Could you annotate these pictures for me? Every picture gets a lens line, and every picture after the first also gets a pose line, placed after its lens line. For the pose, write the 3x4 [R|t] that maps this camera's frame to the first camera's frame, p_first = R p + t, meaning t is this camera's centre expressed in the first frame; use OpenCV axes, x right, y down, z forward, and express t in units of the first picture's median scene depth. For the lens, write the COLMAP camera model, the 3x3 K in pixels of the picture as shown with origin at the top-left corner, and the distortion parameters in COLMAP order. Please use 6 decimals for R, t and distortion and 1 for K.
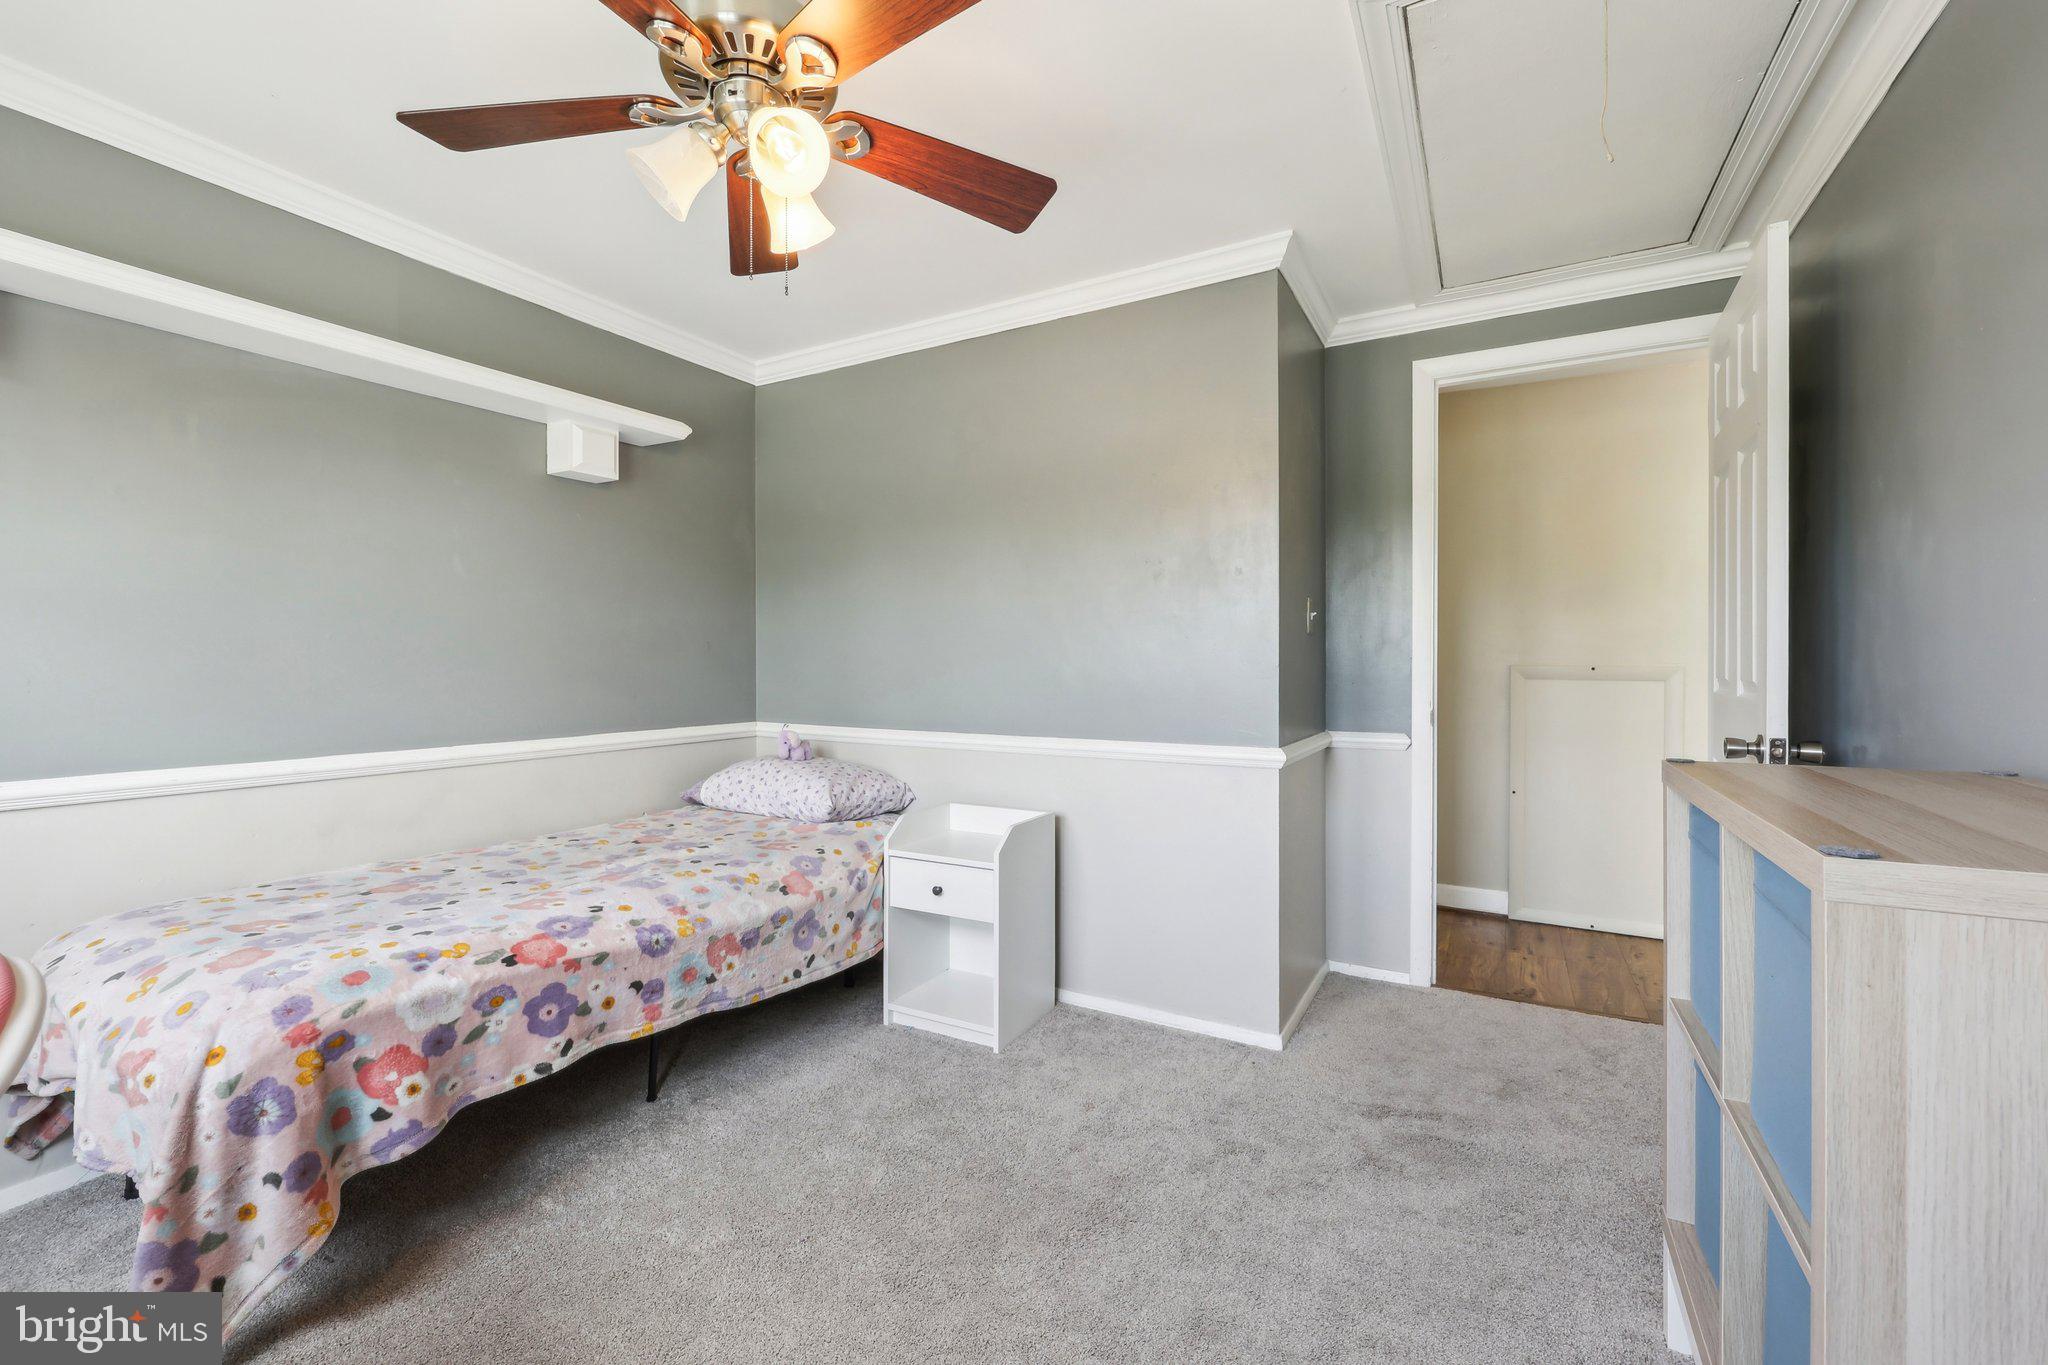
lens RADIAL K [[849.6, 0, 1013.3], [0, 849.6, 667.9], [0, 0, 1]] dist [0.000674, -0.000356]
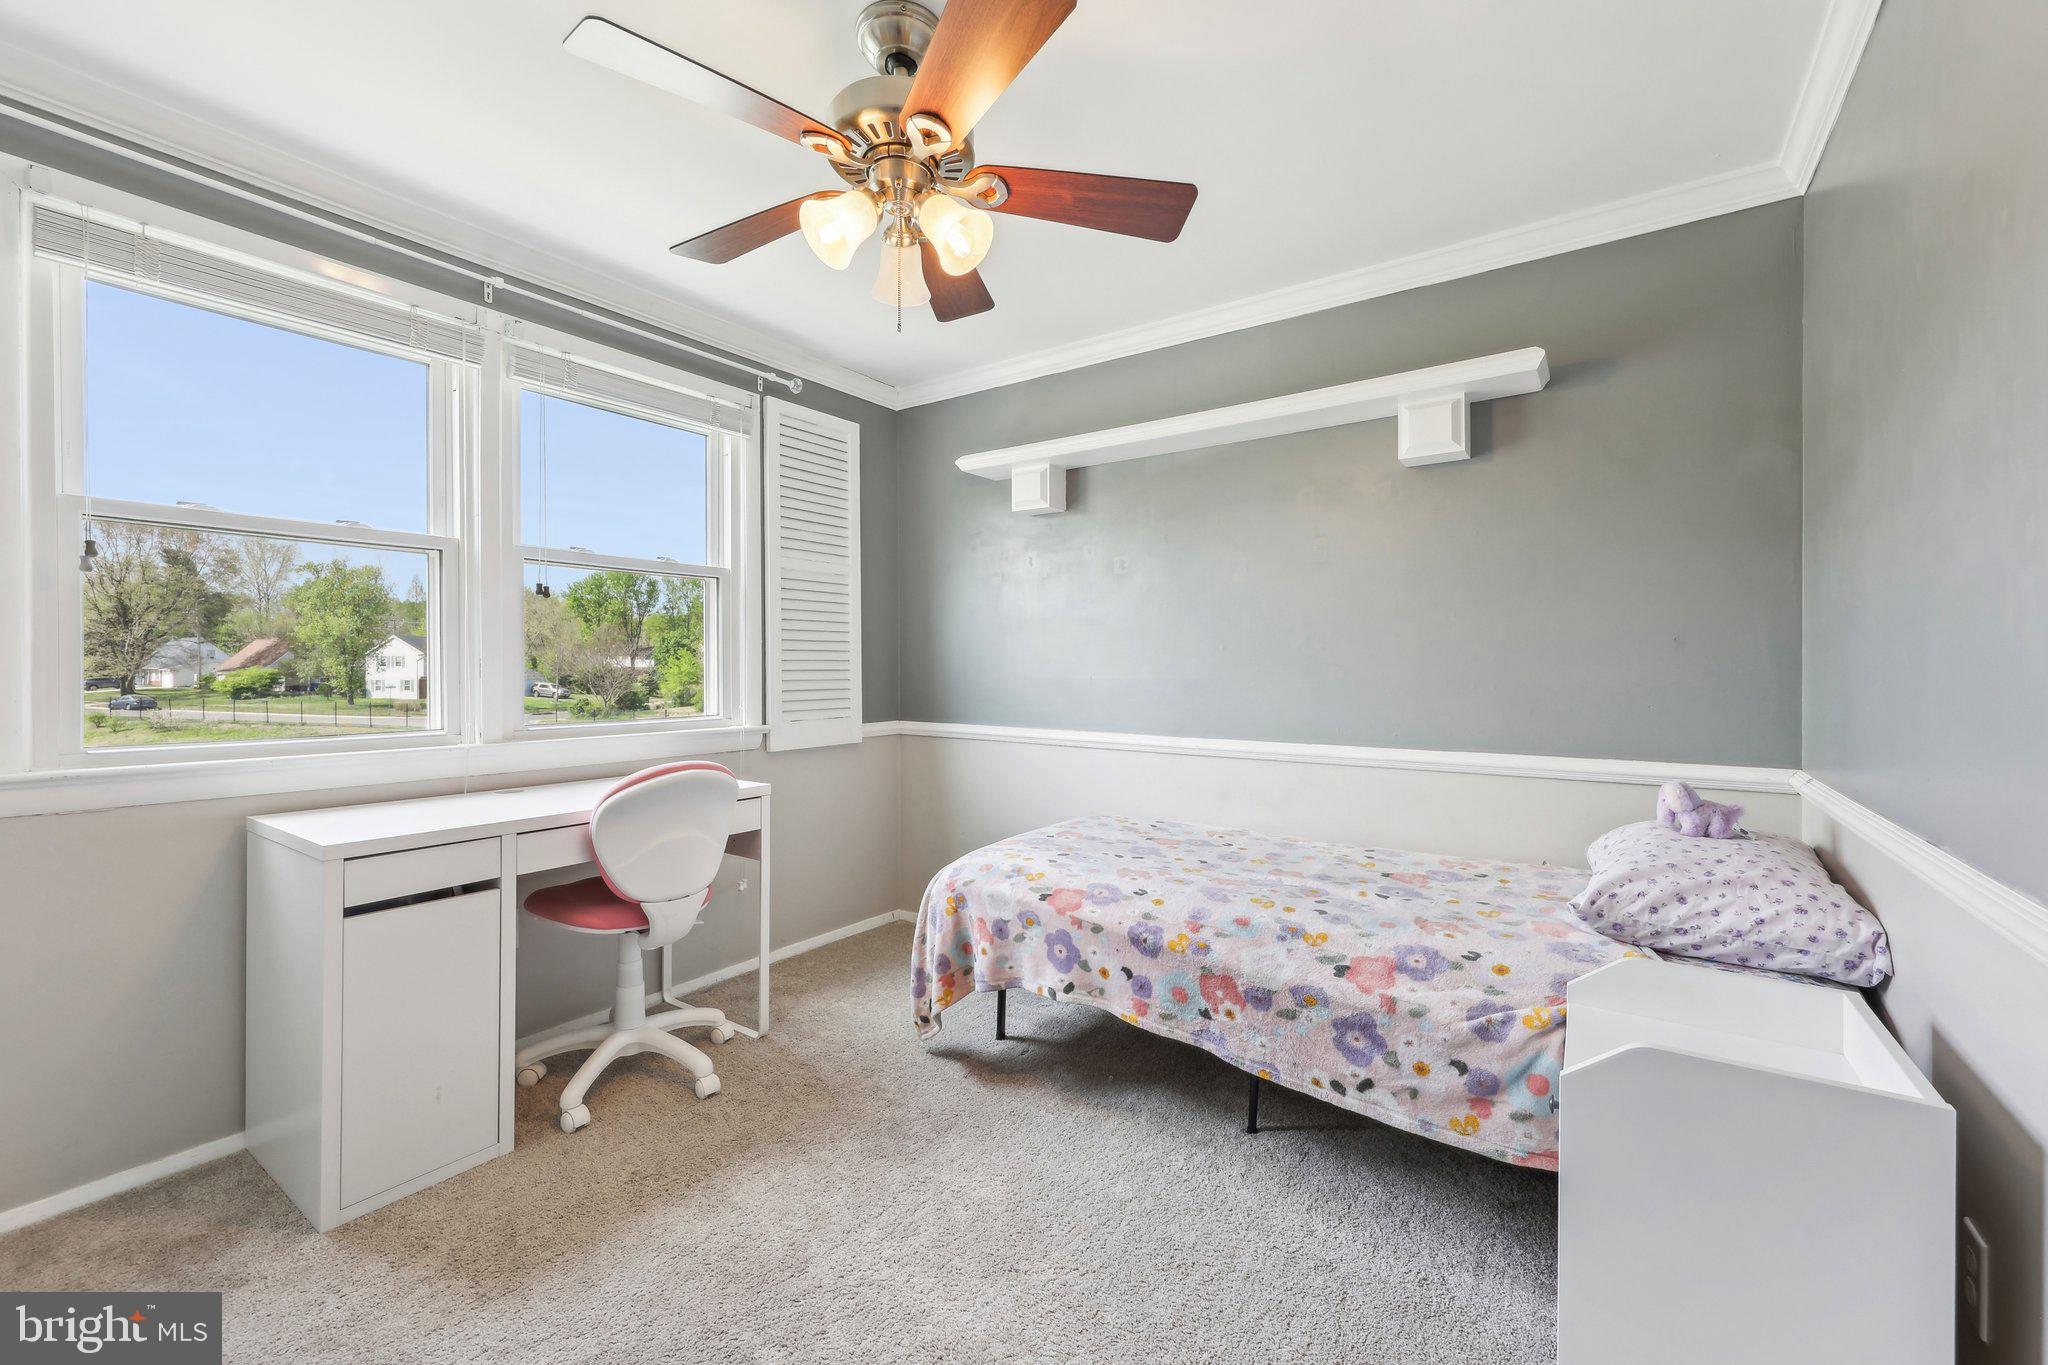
lens RADIAL K [[849.6, 0, 1010.3], [0, 849.6, 680.5], [0, 0, 1]] dist [0.000674, -0.000356]
pose [[-0.107261, 0.013328, -0.994142, 0.549062], [-0.010196, 0.999843, 0.014505, -0.002818], [0.994179, 0.011692, -0.107108, 0.854428]]
